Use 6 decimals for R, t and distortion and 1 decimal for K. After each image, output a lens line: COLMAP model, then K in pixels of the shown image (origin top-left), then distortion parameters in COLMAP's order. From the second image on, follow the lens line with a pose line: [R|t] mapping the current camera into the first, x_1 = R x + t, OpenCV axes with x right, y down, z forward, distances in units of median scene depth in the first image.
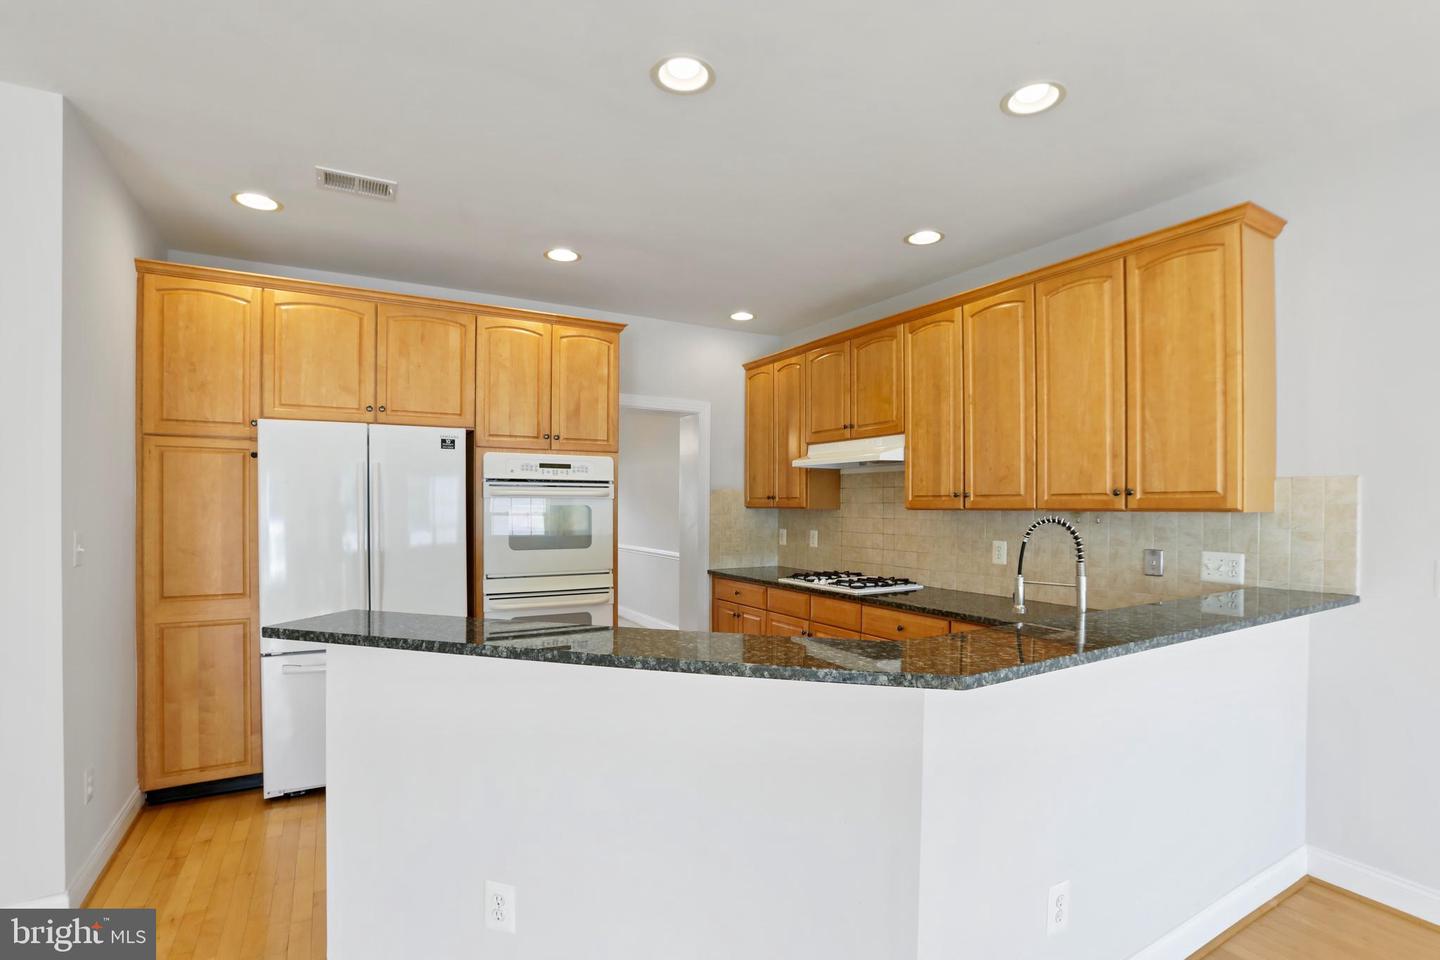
lens RADIAL K [[673.0, 0, 730.9], [0, 673.0, 506.8], [0, 0, 1]] dist [-0.060977, 0.018657]
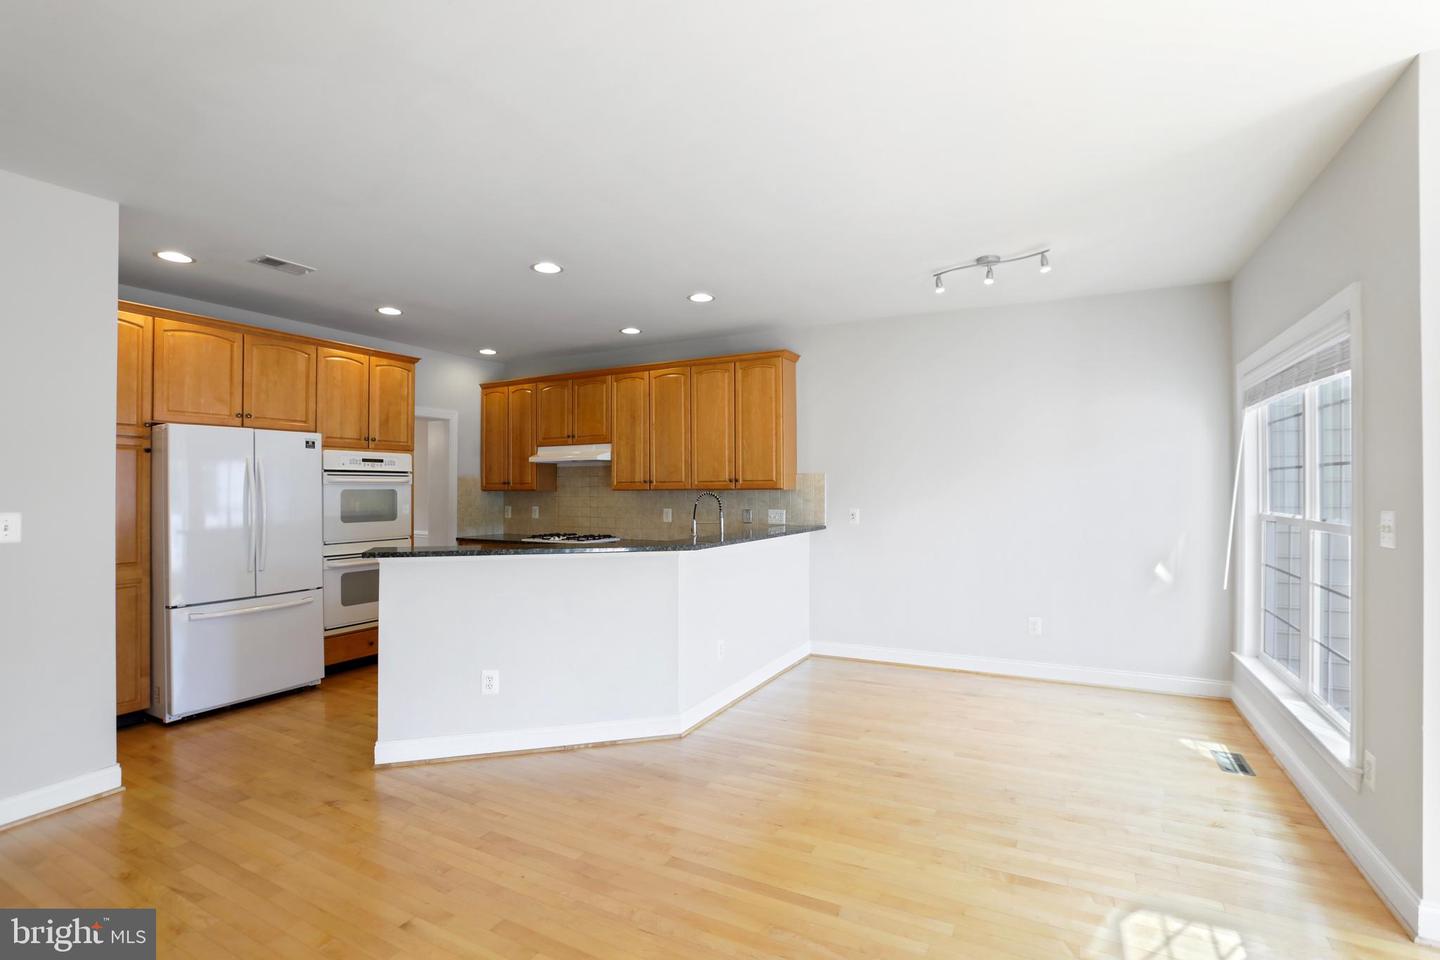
lens RADIAL K [[673.0, 0, 724.6], [0, 673.0, 488.0], [0, 0, 1]] dist [-0.060977, 0.018657]
pose [[0.849526, -0.006176, 0.527510, -0.402408], [0.008791, 0.999958, -0.002449, 0.004766], [-0.527473, 0.006718, 0.849545, -0.570926]]
